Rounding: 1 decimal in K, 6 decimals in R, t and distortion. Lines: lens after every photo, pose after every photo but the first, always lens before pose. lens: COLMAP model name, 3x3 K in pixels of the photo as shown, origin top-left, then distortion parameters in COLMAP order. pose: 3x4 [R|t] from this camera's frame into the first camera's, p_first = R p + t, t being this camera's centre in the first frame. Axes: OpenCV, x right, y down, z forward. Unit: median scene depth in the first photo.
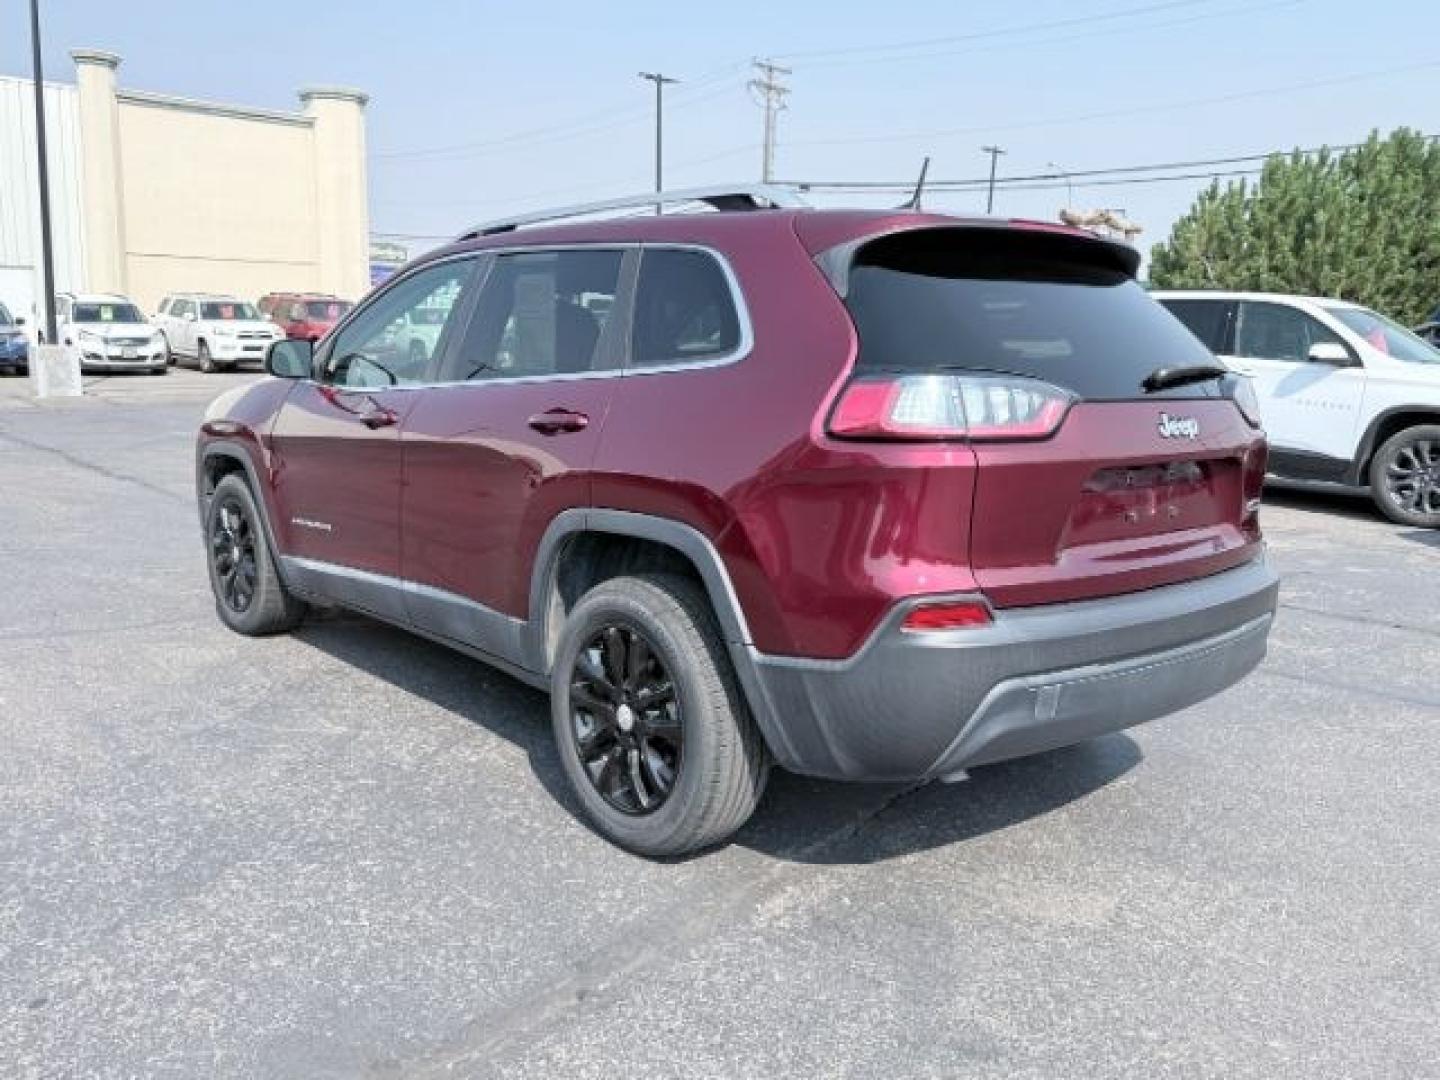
lens RADIAL K [[1166.6, 0, 705.3], [0, 1166.6, 539.2], [0, 0, 1]] dist [0.047786, -0.129304]
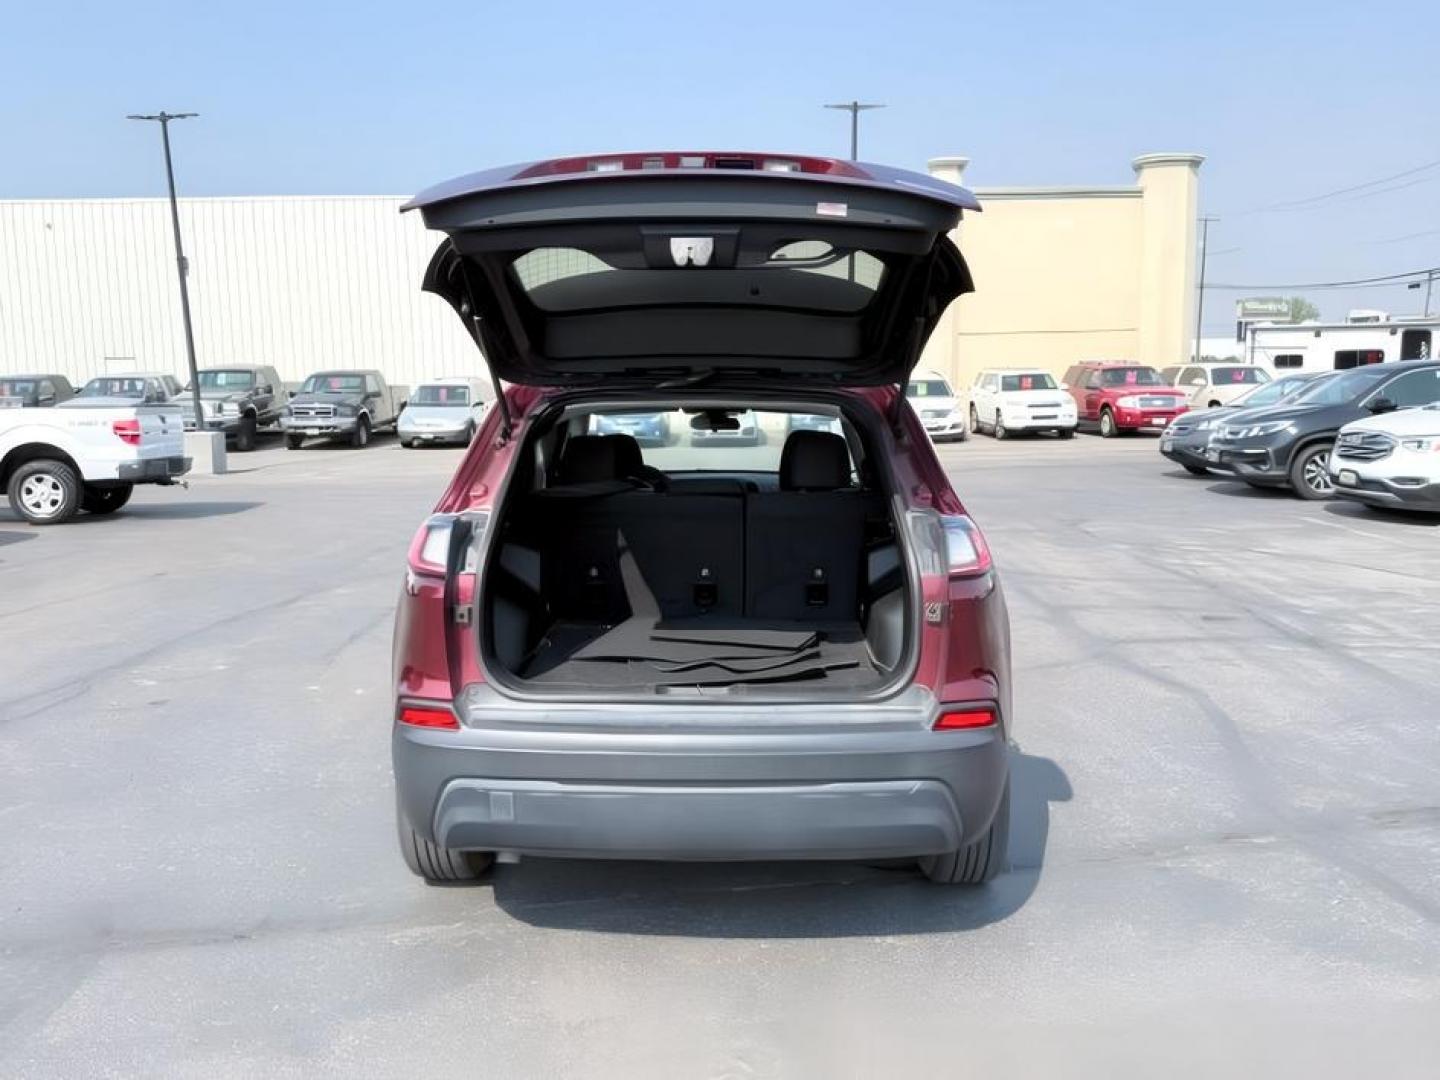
lens RADIAL K [[1166.0, 0, 720.0], [0, 1166.0, 540.0], [0, 0, 1]] dist [0.014611, -0.005892]
pose [[0.748425, 0.053264, -0.661077, 0.102409], [-0.084414, 0.996313, -0.015293, -0.010697], [0.657825, 0.067250, 0.750162, 0.020700]]
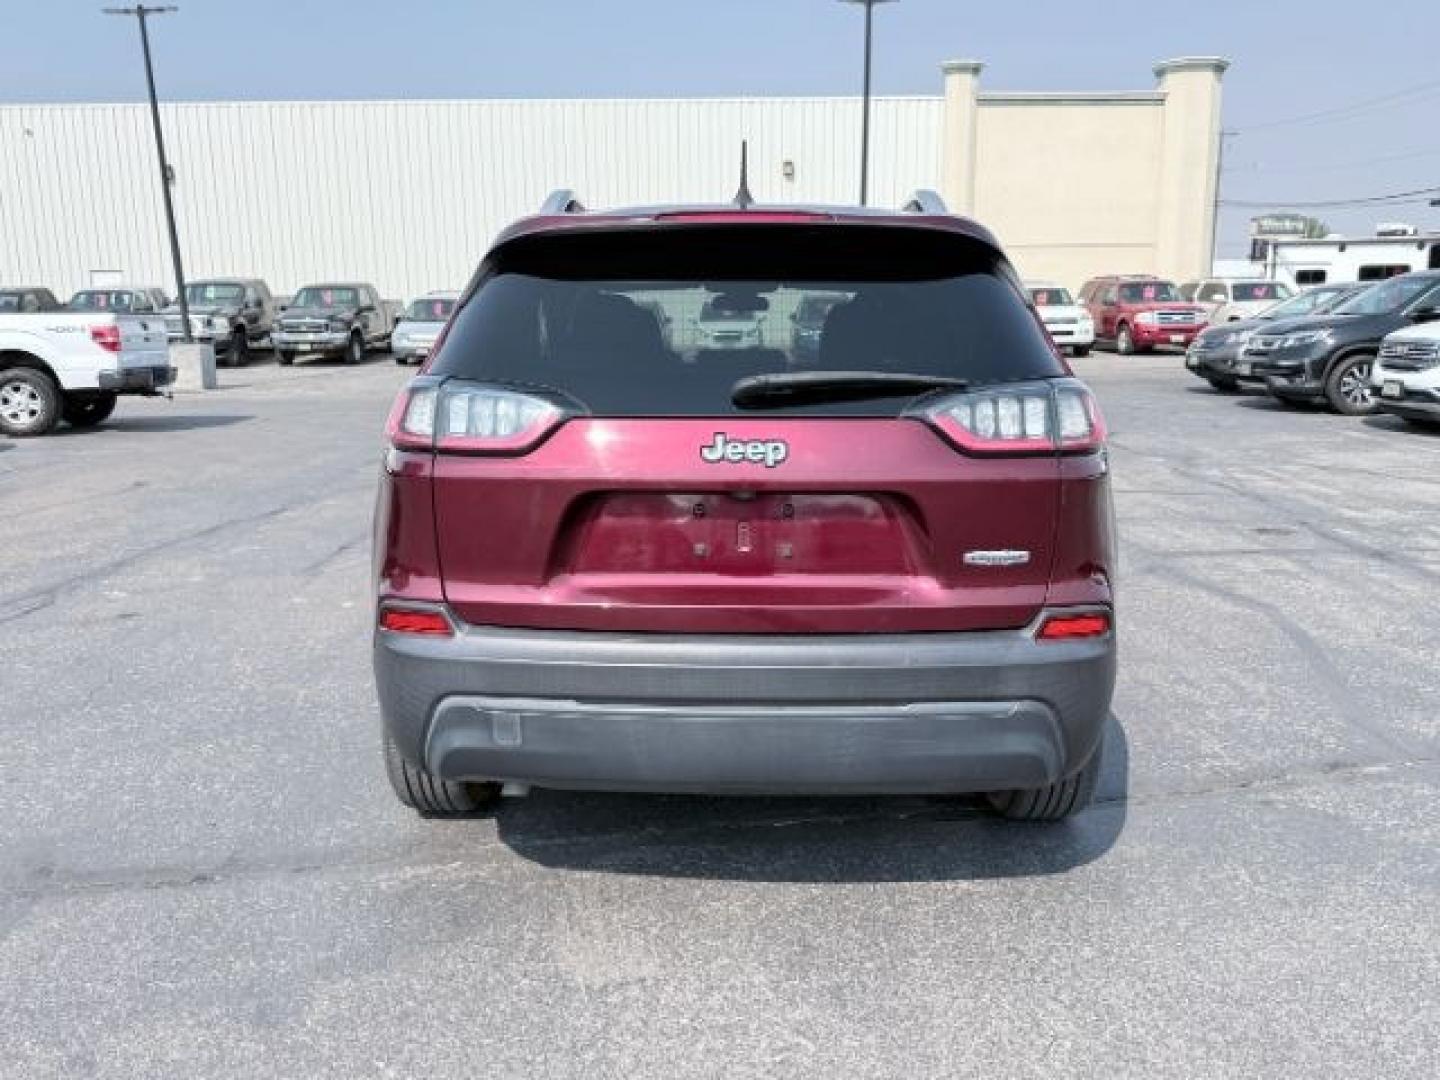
lens RADIAL K [[1173.9, 0, 720.0], [0, 1173.9, 540.0], [0, 0, 1]] dist [0.002693, -0.000323]
pose [[0.748349, 0.098228, -0.655992, 0.087699], [-0.087678, 0.994945, 0.048961, -0.006533], [0.657485, 0.020876, 0.753178, 0.032307]]
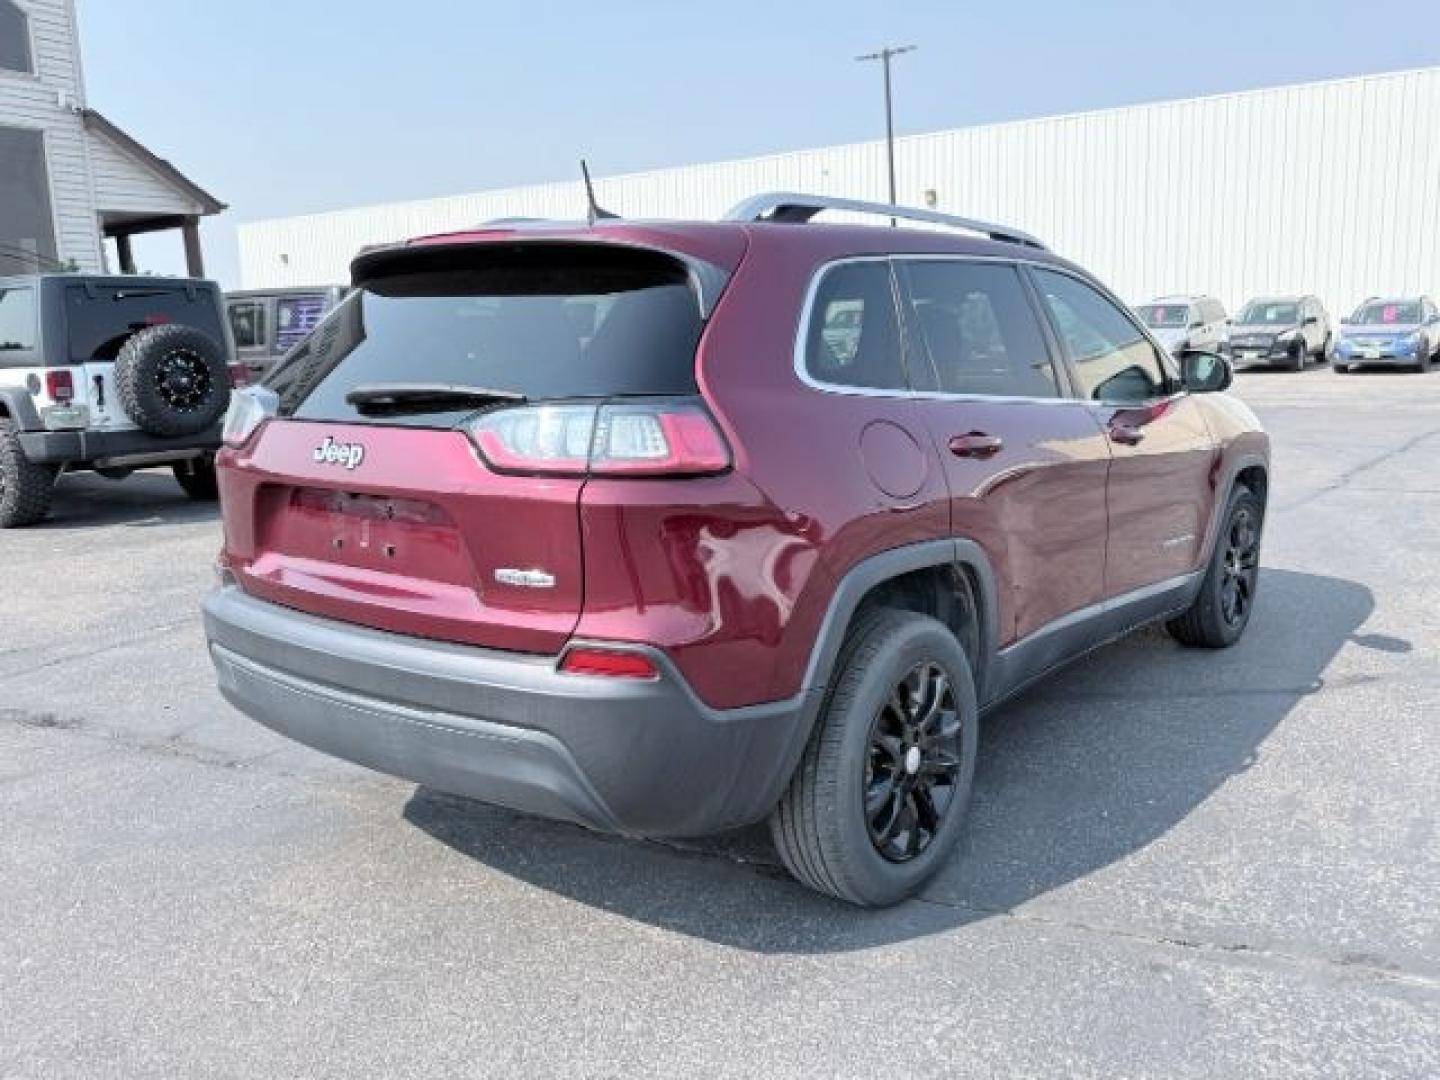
lens RADIAL K [[1194.8, 0, 713.6], [0, 1194.8, 618.7], [0, 0, 1]] dist [-0.001619, -0.004840]
pose [[0.200943, 0.192234, -0.960556, 0.128021], [-0.143784, 0.975724, 0.165190, -0.015265], [0.968993, 0.104919, 0.223705, 0.099795]]
